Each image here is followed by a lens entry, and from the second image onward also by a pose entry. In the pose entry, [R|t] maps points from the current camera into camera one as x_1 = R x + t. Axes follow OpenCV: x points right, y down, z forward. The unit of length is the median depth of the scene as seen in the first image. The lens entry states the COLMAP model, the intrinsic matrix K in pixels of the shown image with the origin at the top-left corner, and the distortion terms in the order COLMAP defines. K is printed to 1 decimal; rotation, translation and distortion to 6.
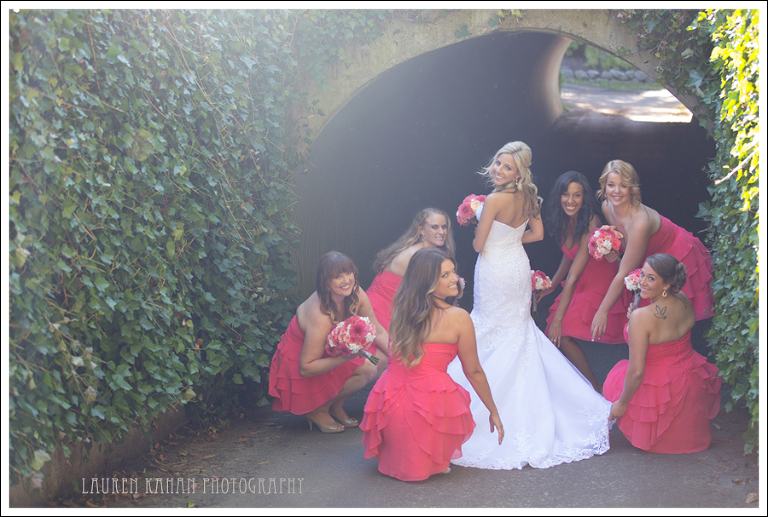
lens RADIAL K [[1624.0, 0, 384.7], [0, 1624.0, 259.9], [0, 0, 1]] dist [-0.279385, 0.000000]
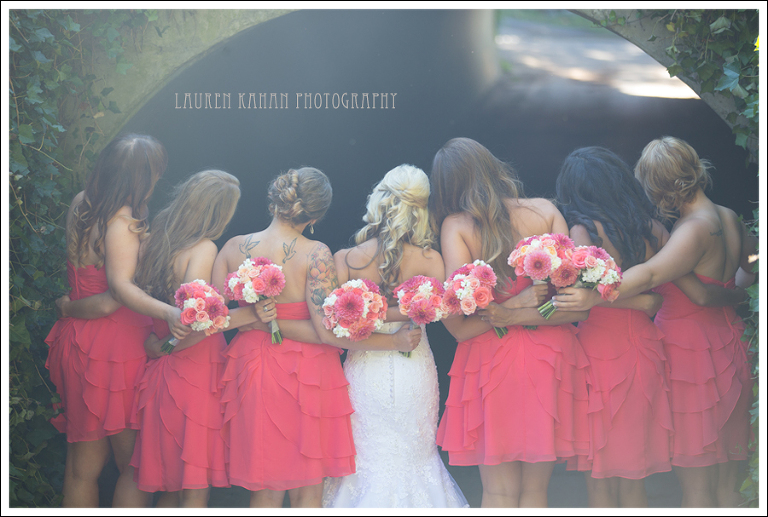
lens RADIAL K [[2943.4, 0, 382.4], [0, 2943.4, 258.0], [0, 0, 1]] dist [0.251023, 0.000000]
pose [[0.997282, 0.018492, 0.071327, -0.017360], [-0.016623, 0.999505, -0.026719, -0.007001], [-0.071786, 0.025460, 0.997095, -0.107345]]
